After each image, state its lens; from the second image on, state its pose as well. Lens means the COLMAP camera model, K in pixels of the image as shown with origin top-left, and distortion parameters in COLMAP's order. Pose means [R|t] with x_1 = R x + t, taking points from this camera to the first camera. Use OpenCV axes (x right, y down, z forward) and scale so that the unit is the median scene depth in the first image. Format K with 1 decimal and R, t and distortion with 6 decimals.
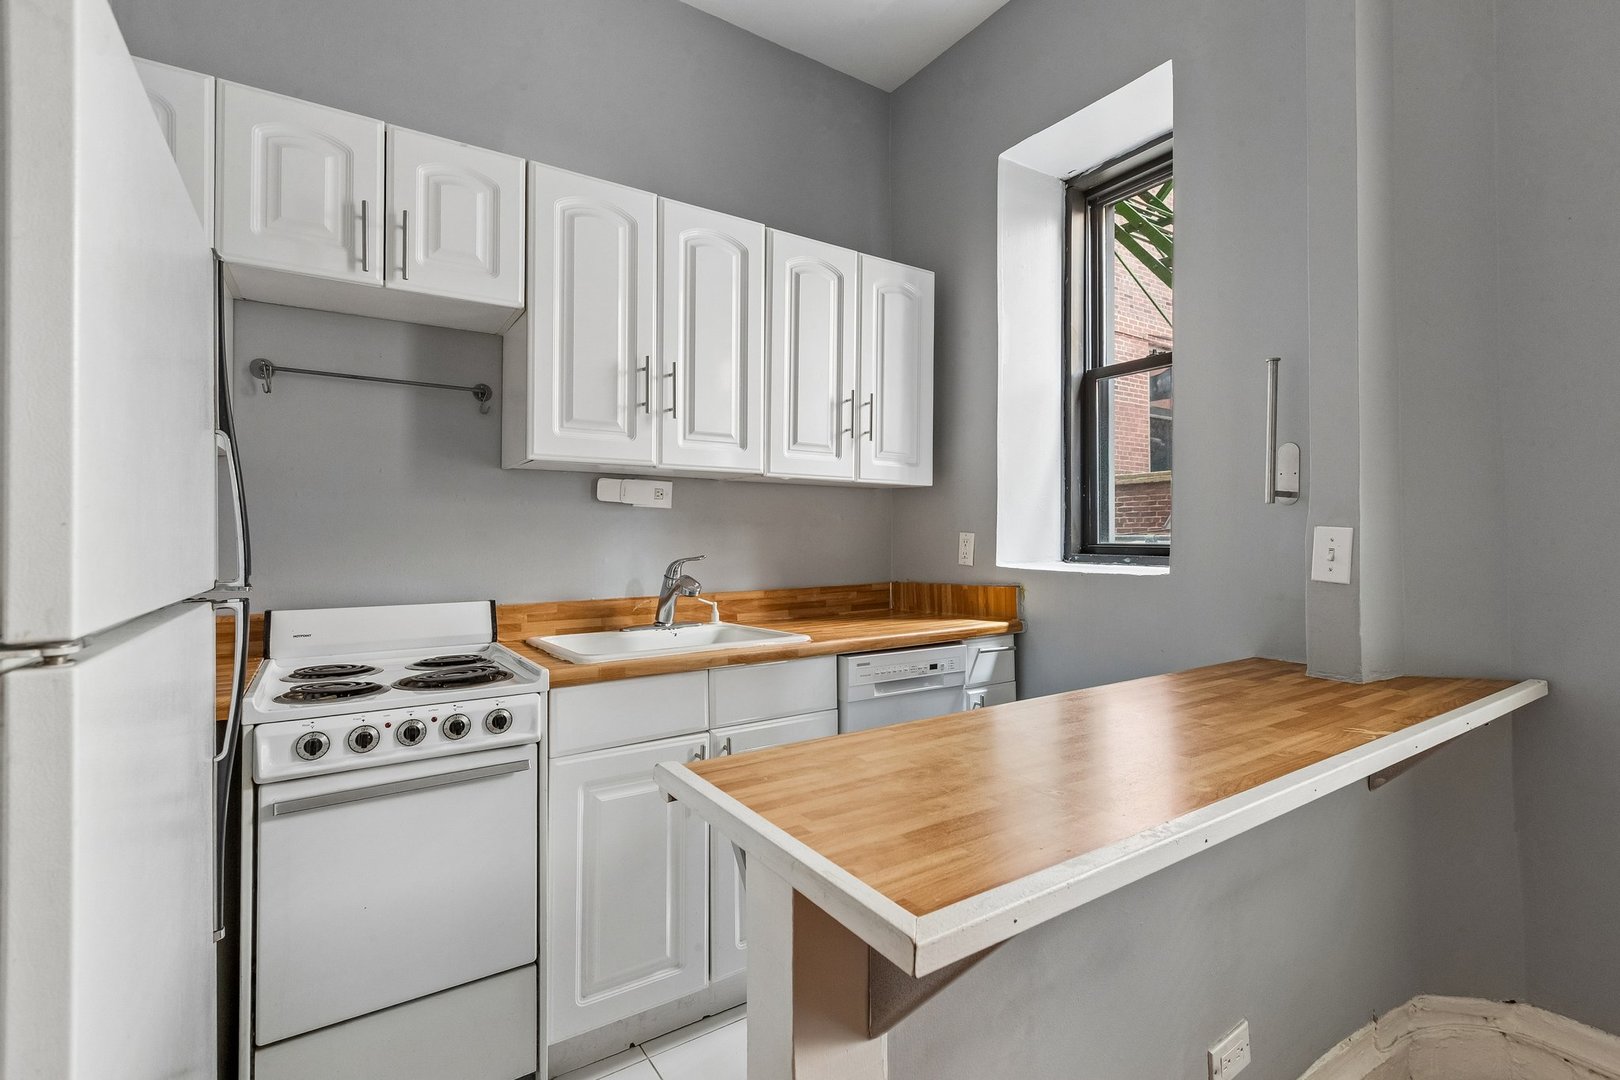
lens RADIAL K [[727.9, 0, 800.1], [0, 727.9, 526.3], [0, 0, 1]] dist [-0.001293, 0.000336]
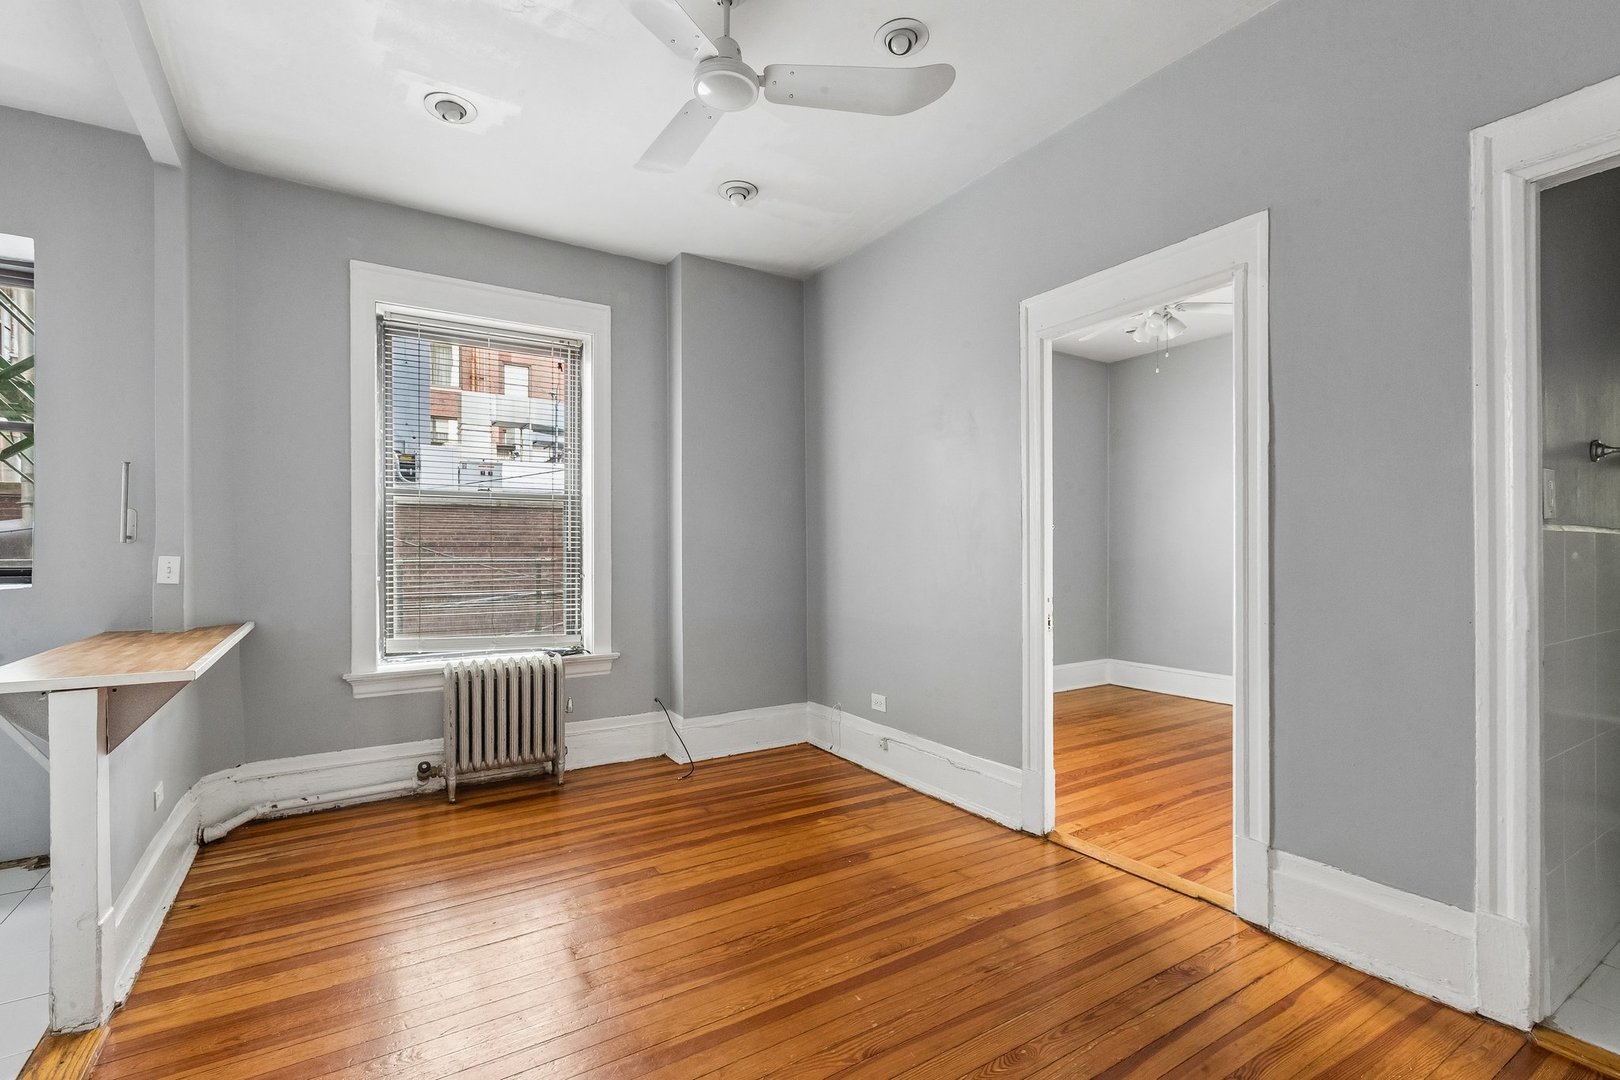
lens RADIAL K [[727.9, 0, 812.4], [0, 727.9, 545.3], [0, 0, 1]] dist [-0.001293, 0.000336]
pose [[0.001268, 0.008923, 0.999959, -0.871697], [-0.009158, 0.999918, -0.008911, -0.019018], [-0.999957, -0.009146, 0.001350, -0.529452]]
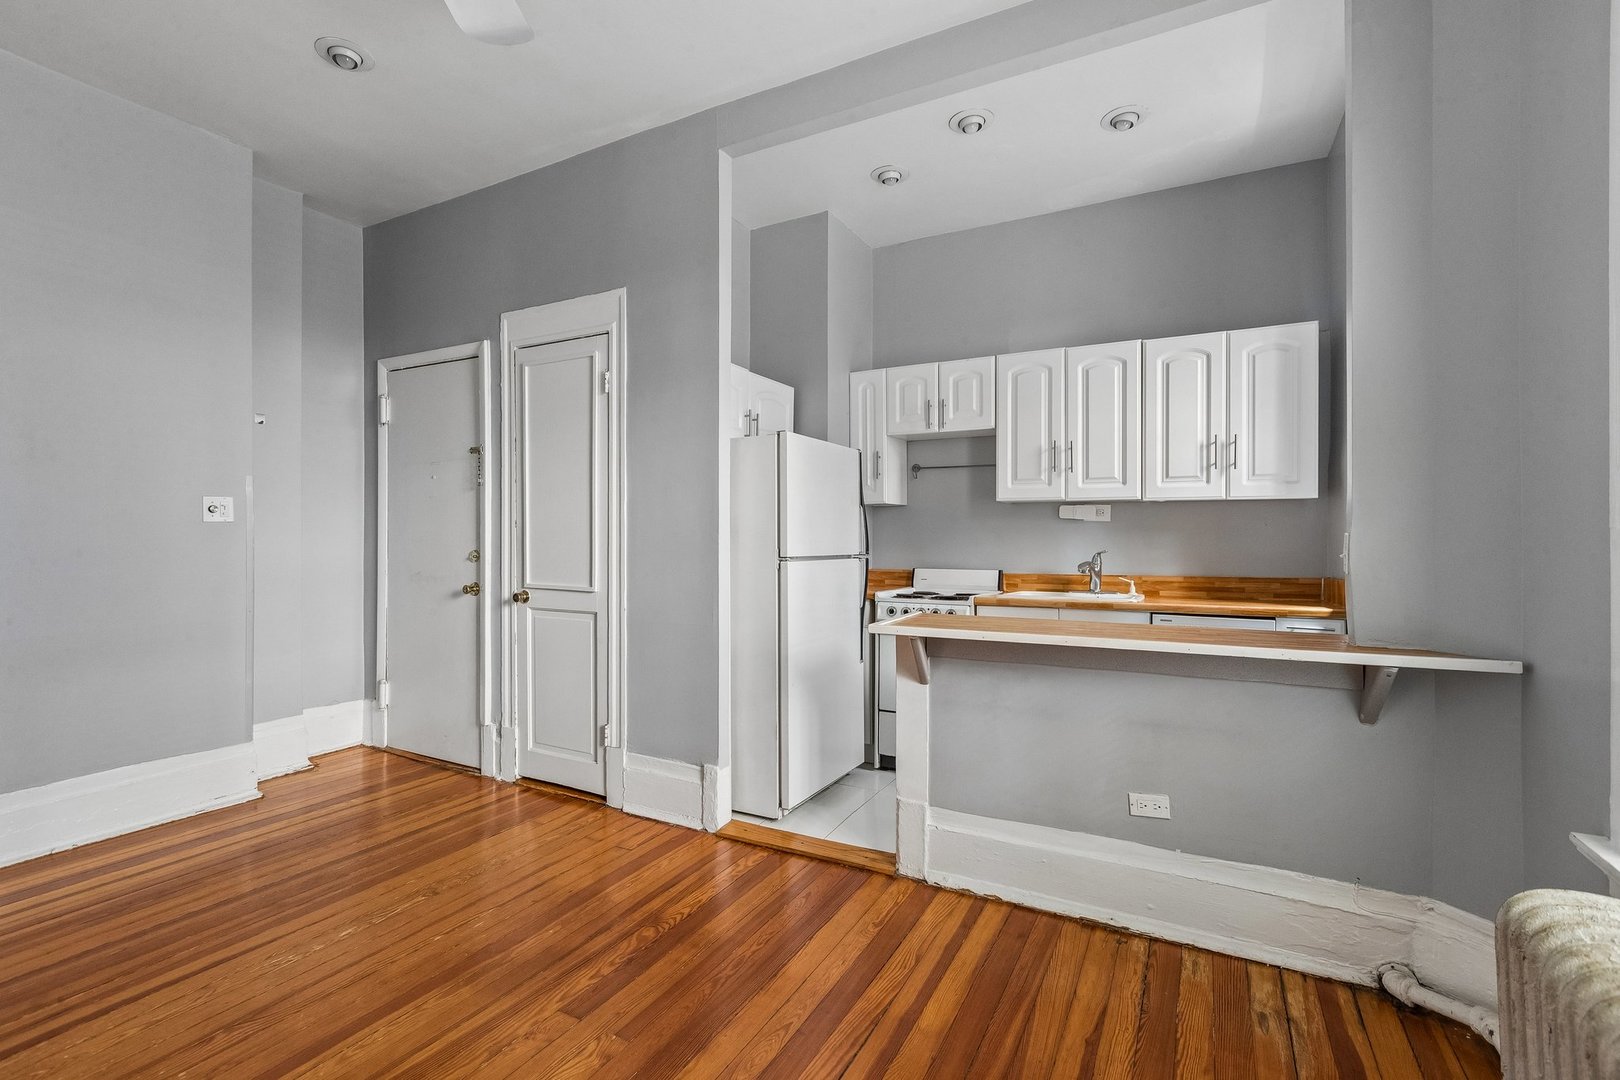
lens RADIAL K [[727.9, 0, 810.2], [0, 727.9, 533.9], [0, 0, 1]] dist [-0.001293, 0.000336]
pose [[0.485058, -0.002323, -0.874479, 0.990577], [0.011102, 0.999932, 0.003501, -0.010460], [0.874412, -0.011407, 0.485051, -0.392910]]
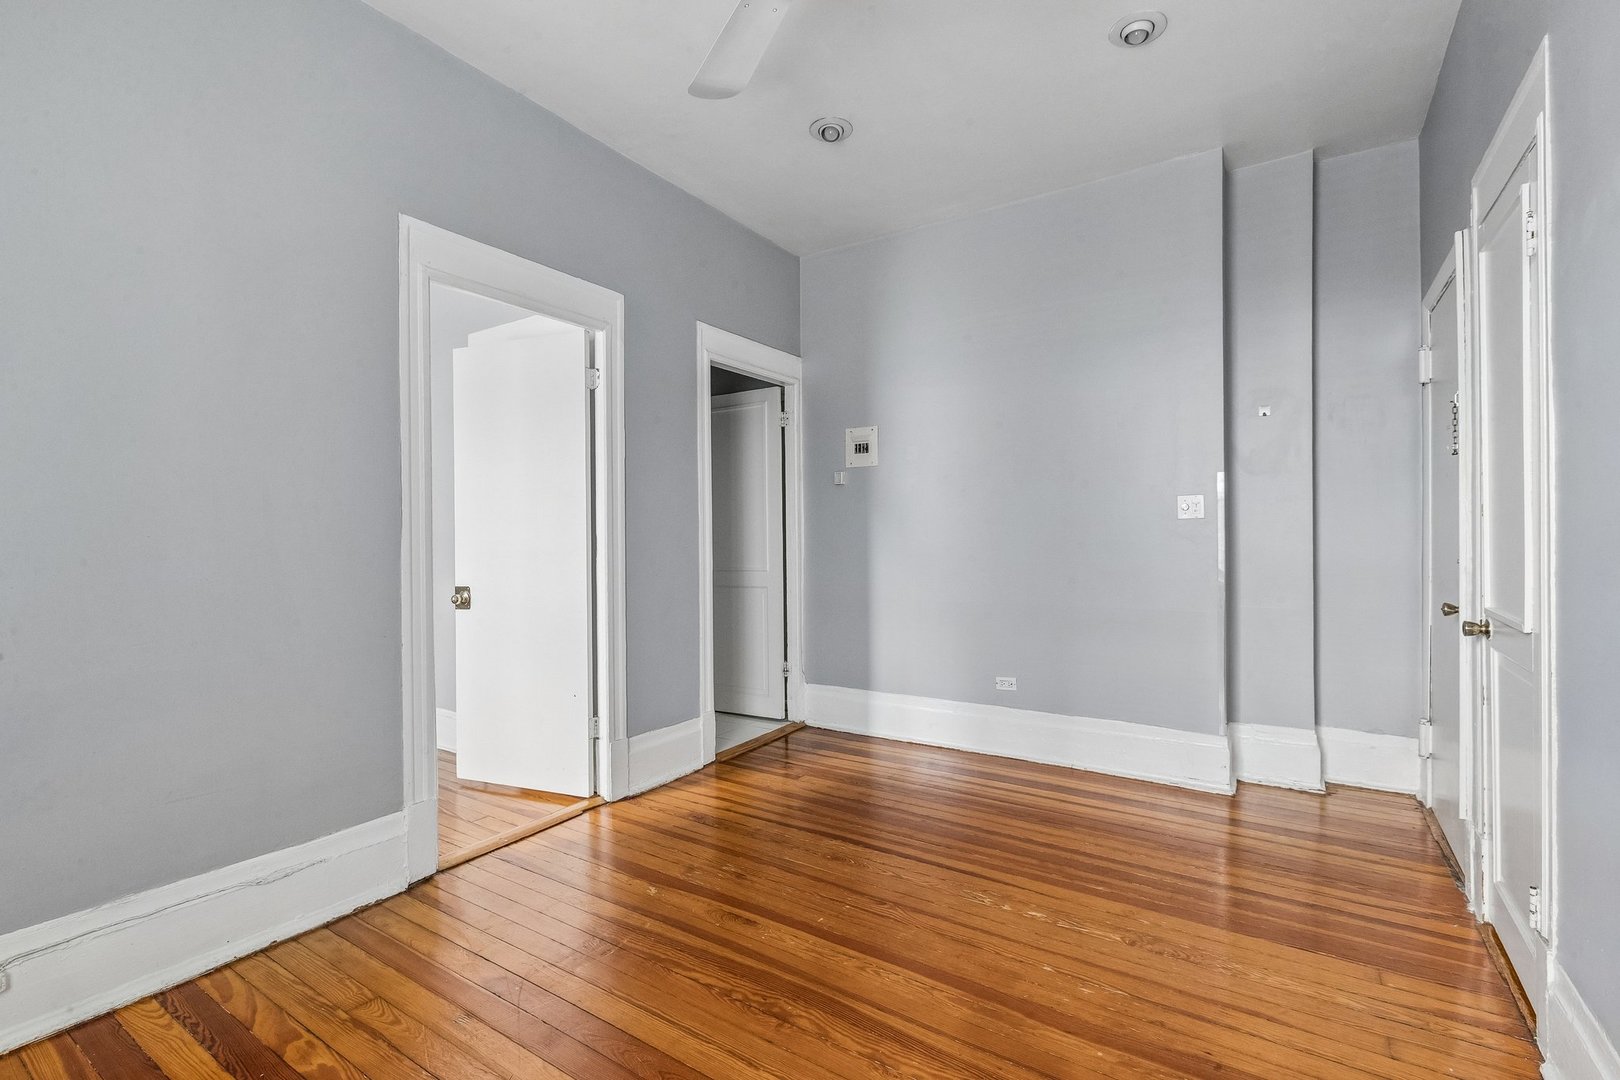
lens RADIAL K [[727.9, 0, 802.1], [0, 727.9, 535.0], [0, 0, 1]] dist [-0.001293, 0.000336]
pose [[-0.915722, 0.005304, -0.401776, 0.509505], [0.011144, 0.999863, -0.012201, 0.002096], [0.401657, -0.015650, -0.915657, 0.377615]]
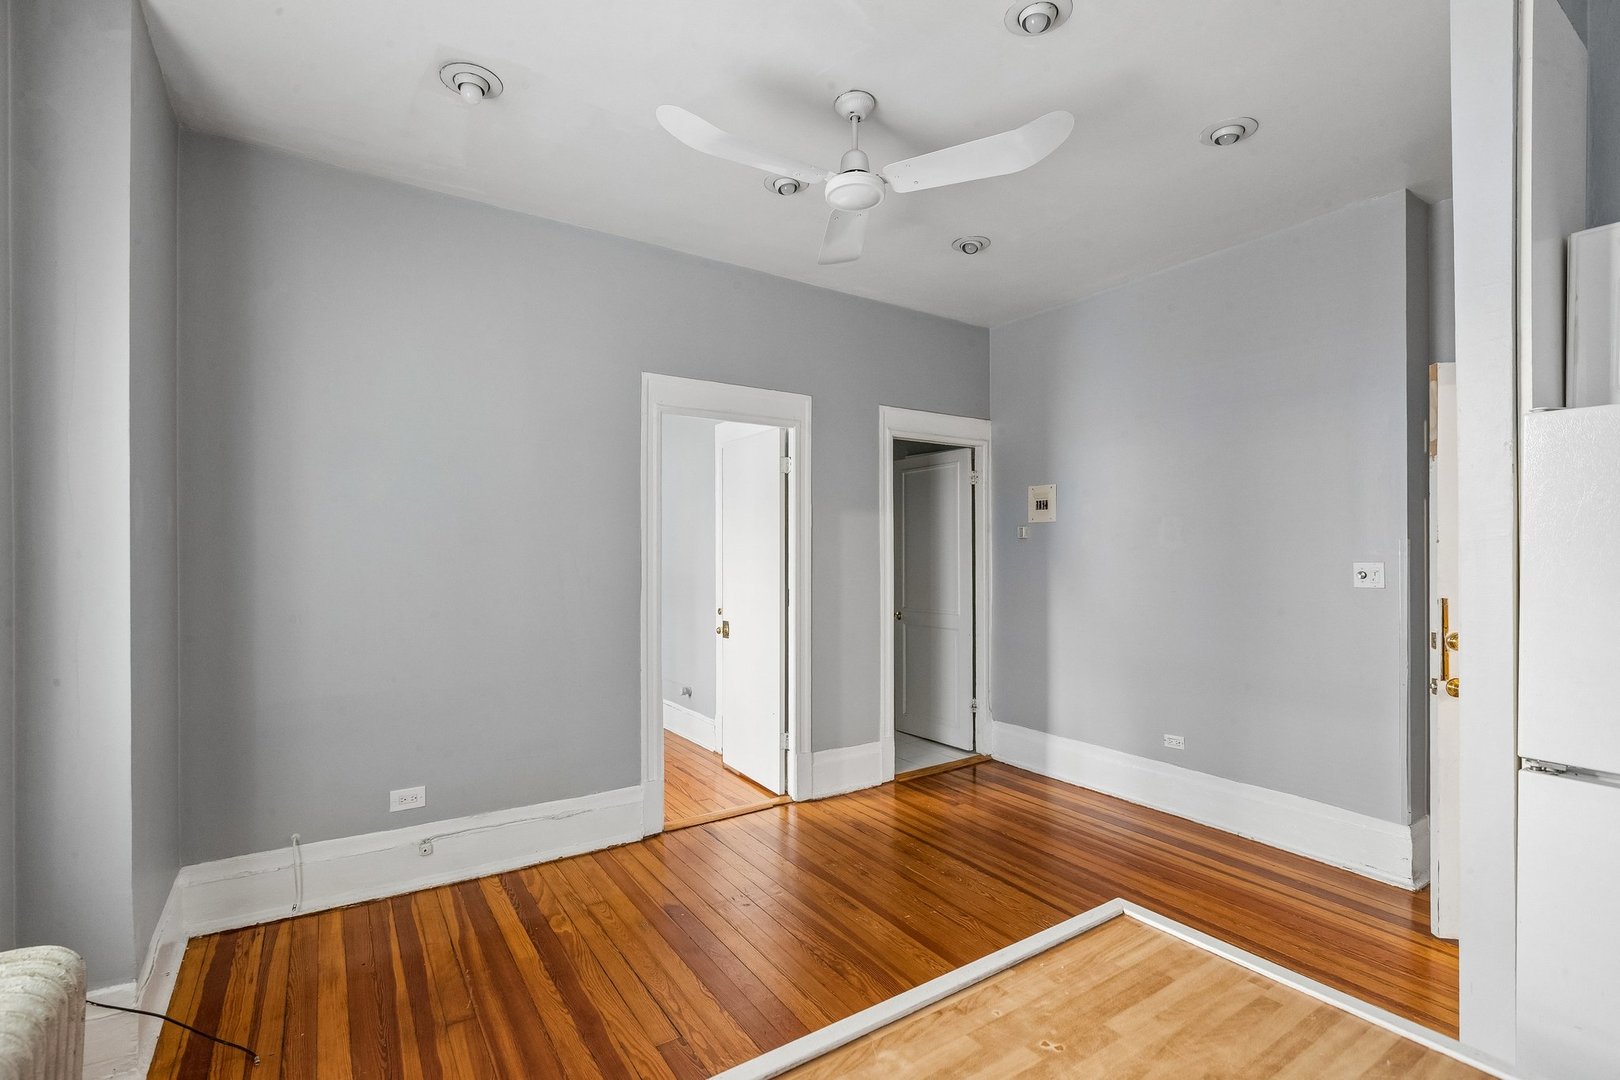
lens RADIAL K [[727.9, 0, 801.7], [0, 727.9, 544.7], [0, 0, 1]] dist [-0.001293, 0.000336]
pose [[-0.999993, -0.000244, -0.003612, 0.260276], [-0.000169, 0.999782, -0.020856, -0.099851], [0.003617, -0.020856, -0.999776, 0.746934]]
